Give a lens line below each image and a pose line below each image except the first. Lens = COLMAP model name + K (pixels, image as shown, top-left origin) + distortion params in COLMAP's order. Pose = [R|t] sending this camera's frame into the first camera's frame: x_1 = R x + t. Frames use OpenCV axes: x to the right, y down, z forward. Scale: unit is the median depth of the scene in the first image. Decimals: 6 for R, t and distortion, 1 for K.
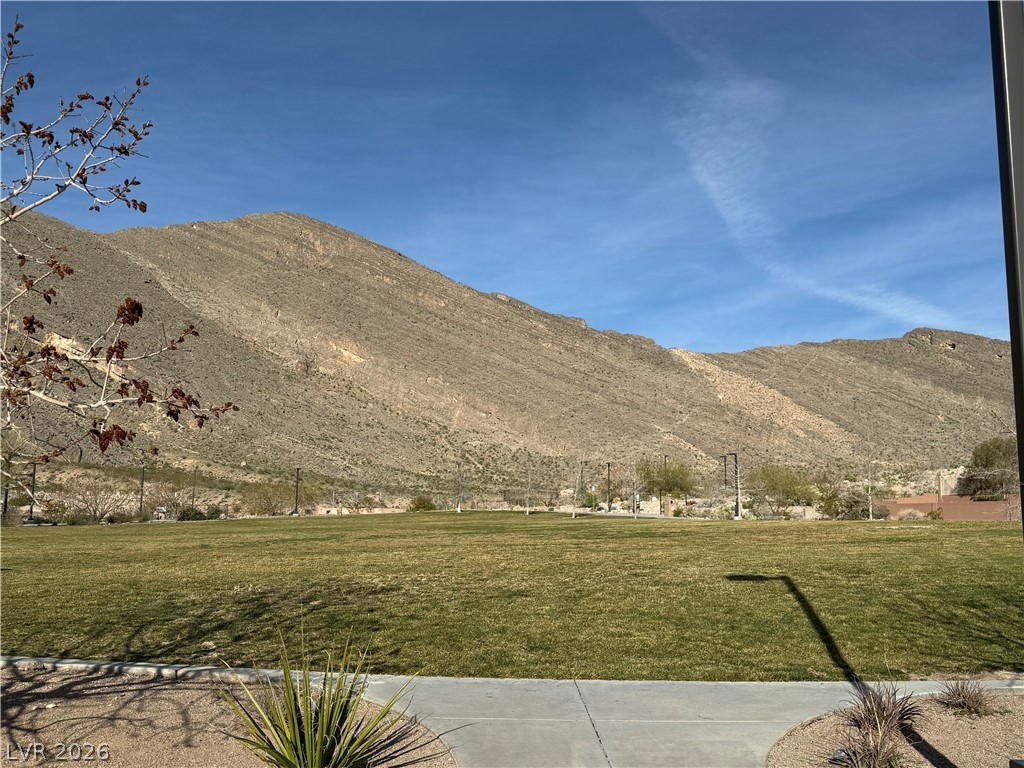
lens RADIAL K [[909.6, 0, 541.1], [0, 909.6, 383.9], [0, 0, 1]] dist [0.096720, -0.008447]
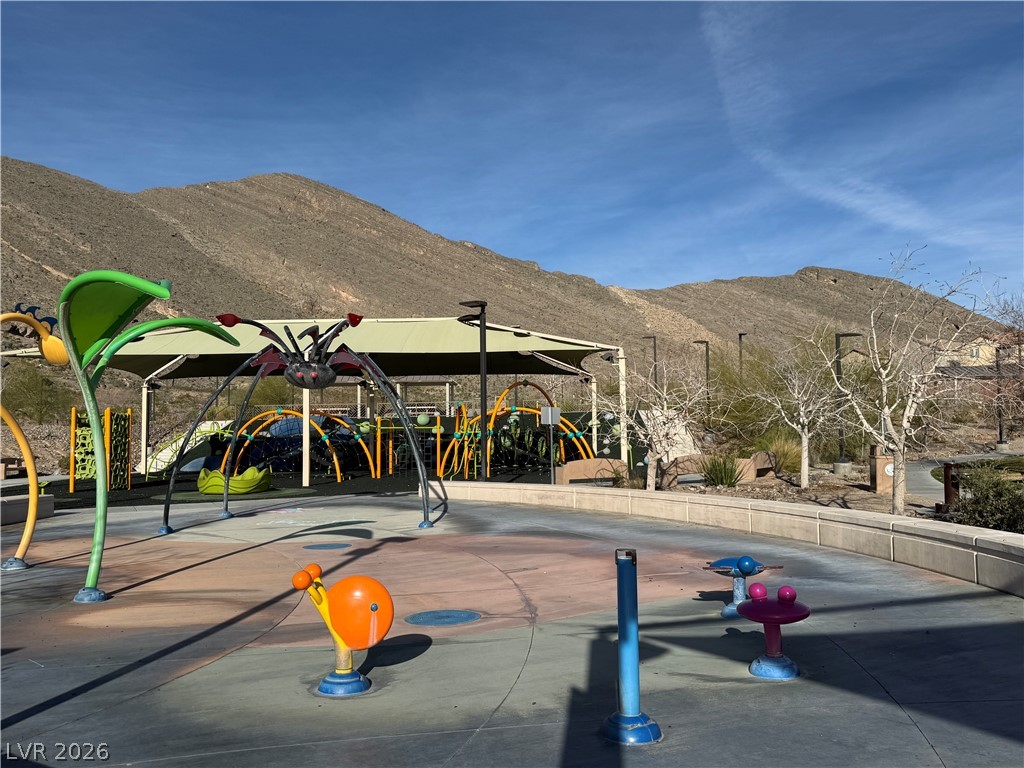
lens RADIAL K [[914.9, 0, 528.1], [0, 914.9, 378.2], [0, 0, 1]] dist [0.116181, -0.169861]
pose [[0.998290, -0.015722, 0.056300, -0.036678], [0.010820, 0.996206, 0.086352, -0.024022], [-0.057444, -0.085595, 0.994673, -0.228527]]
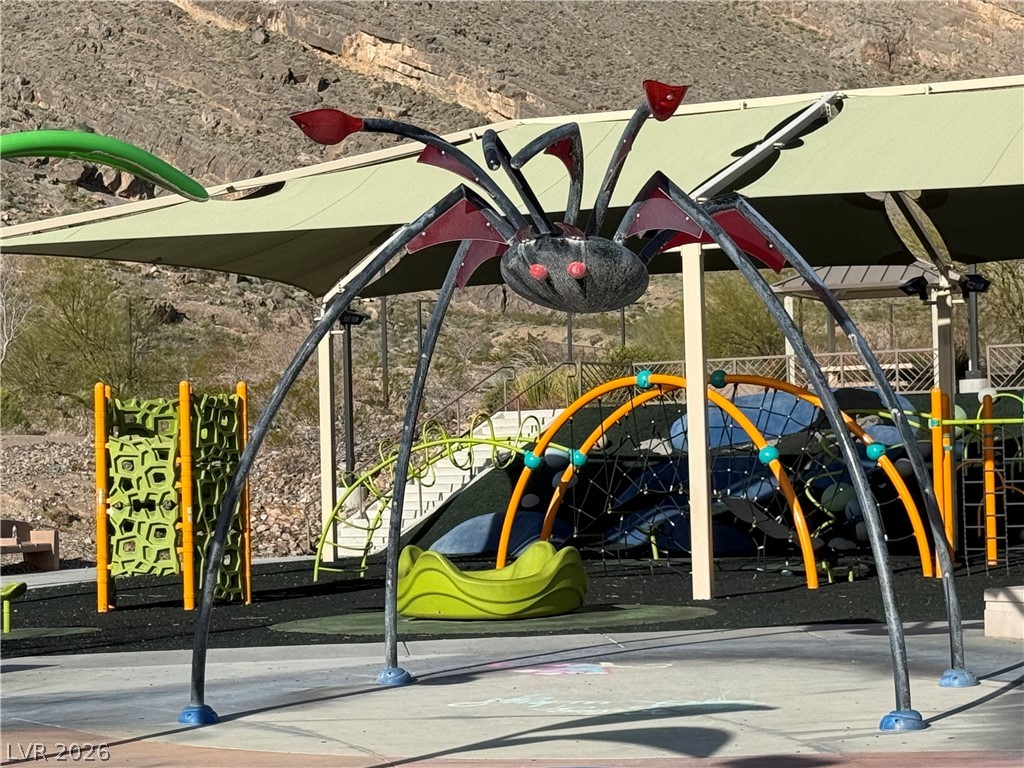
lens RADIAL K [[2824.6, 0, 465.3], [0, 2824.6, 379.5], [0, 0, 1]] dist [0.237172, 0.000000]
pose [[0.943852, -0.044769, -0.327322, -0.028248], [0.083739, 0.990840, 0.105944, -0.023558], [0.319581, -0.127405, 0.938955, -0.227314]]
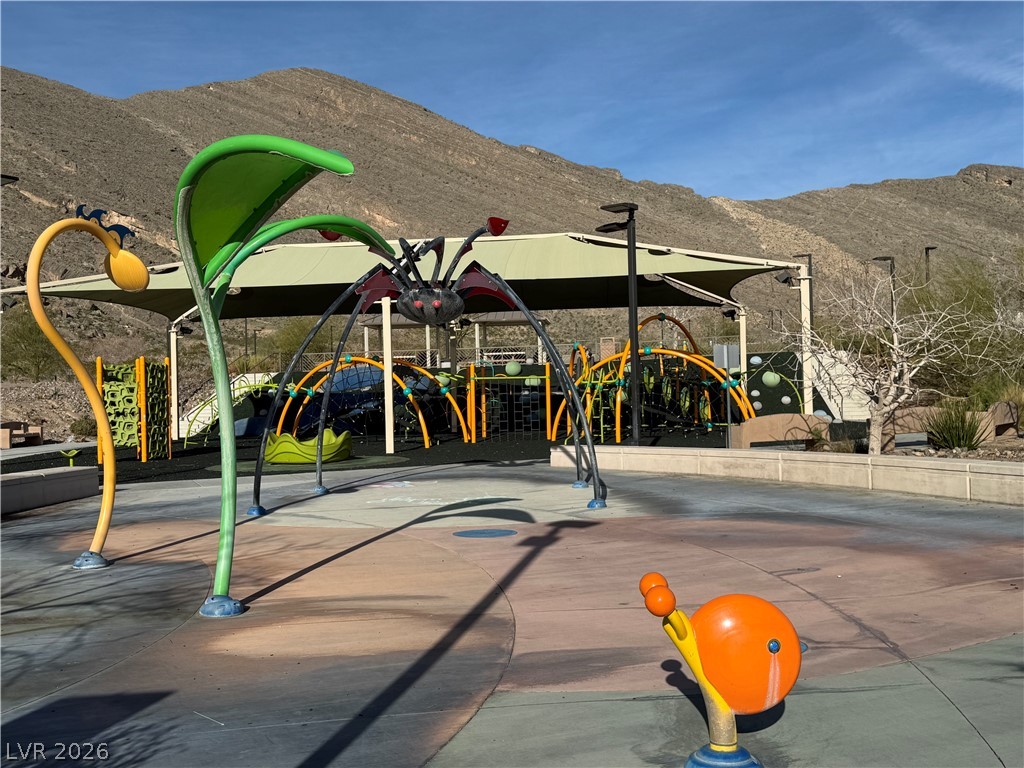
lens RADIAL K [[1140.2, 0, 511.0], [0, 1140.2, 370.5], [0, 0, 1]] dist [0.091111, 0.000000]
pose [[0.999101, -0.033676, -0.025736, -0.043182], [0.036728, 0.990941, 0.129176, -0.022860], [0.021152, -0.130005, 0.991288, -0.222343]]
